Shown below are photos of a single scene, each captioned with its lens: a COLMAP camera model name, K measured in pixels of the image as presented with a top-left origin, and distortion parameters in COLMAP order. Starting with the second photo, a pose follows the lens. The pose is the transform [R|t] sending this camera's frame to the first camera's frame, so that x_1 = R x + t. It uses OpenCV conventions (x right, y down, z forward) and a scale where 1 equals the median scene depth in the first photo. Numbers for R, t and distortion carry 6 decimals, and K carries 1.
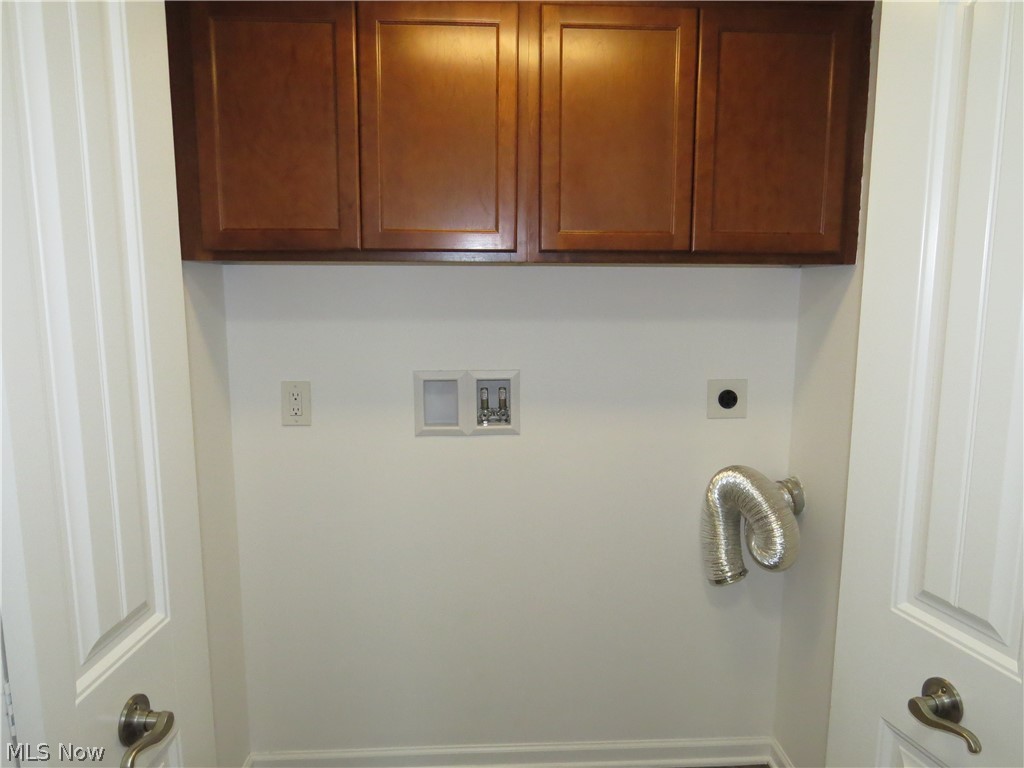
lens RADIAL K [[756.5, 0, 513.4], [0, 756.5, 381.7], [0, 0, 1]] dist [-0.009370, -0.003314]
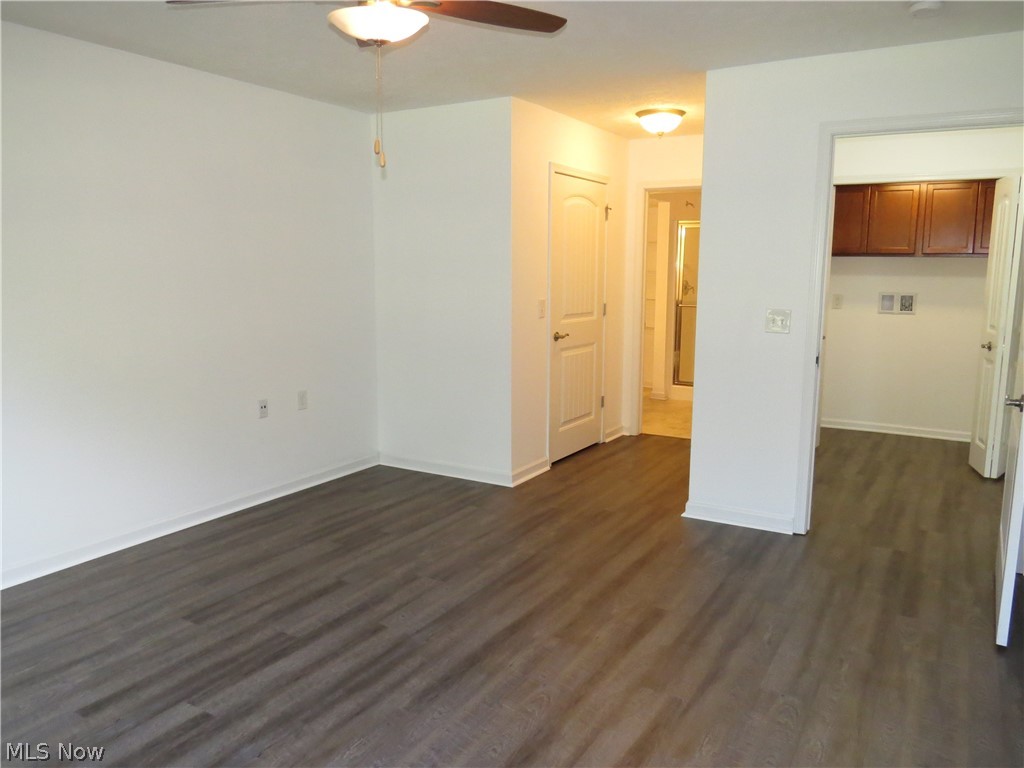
lens RADIAL K [[756.5, 0, 515.6], [0, 756.5, 384.8], [0, 0, 1]] dist [-0.009370, -0.003314]
pose [[0.825516, 0.087171, -0.557605, 0.396326], [-0.090660, 0.995651, 0.021432, 0.431823], [0.557049, 0.032860, 0.829829, -2.387035]]
